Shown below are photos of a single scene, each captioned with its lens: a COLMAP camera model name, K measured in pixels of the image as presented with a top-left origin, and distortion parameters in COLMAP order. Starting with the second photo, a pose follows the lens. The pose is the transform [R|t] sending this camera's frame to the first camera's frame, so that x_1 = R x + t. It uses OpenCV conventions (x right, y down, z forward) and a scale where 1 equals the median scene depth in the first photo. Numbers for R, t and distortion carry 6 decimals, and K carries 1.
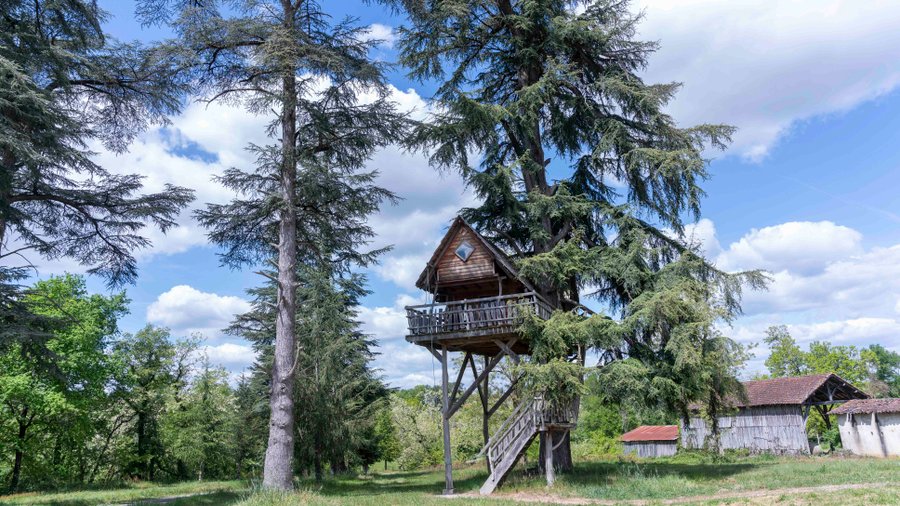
lens RADIAL K [[634.7, 0, 450.0], [0, 634.7, 253.0], [0, 0, 1]] dist [-0.152938, 0.171453]
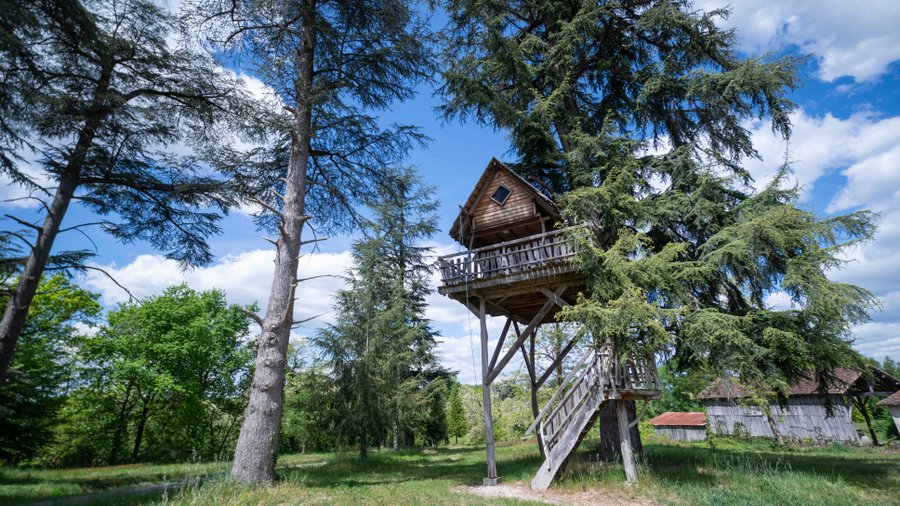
lens RADIAL K [[397.5, 0, 450.5], [0, 397.5, 249.6], [0, 0, 1]] dist [0.011967, 0.000296]
pose [[0.990600, -0.039289, -0.131029, 0.022514], [0.023676, 0.992653, -0.118655, 0.139738], [0.134728, 0.114437, 0.984252, 0.428355]]
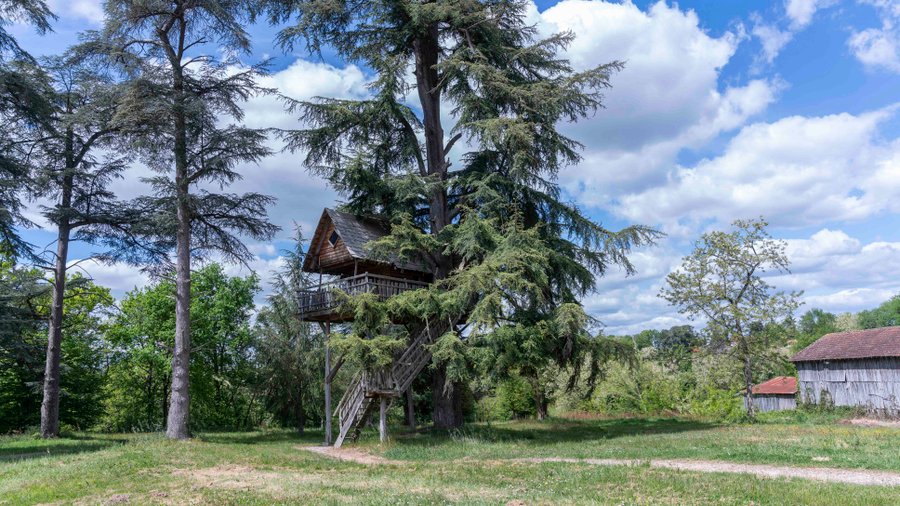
lens RADIAL K [[634.7, 0, 450.0], [0, 634.7, 253.0], [0, 0, 1]] dist [-0.152938, 0.171453]
pose [[0.926447, -0.074752, -0.368929, 0.628021], [0.104661, 0.992592, 0.061705, -0.025485], [0.361583, -0.095779, 0.927407, 0.014084]]
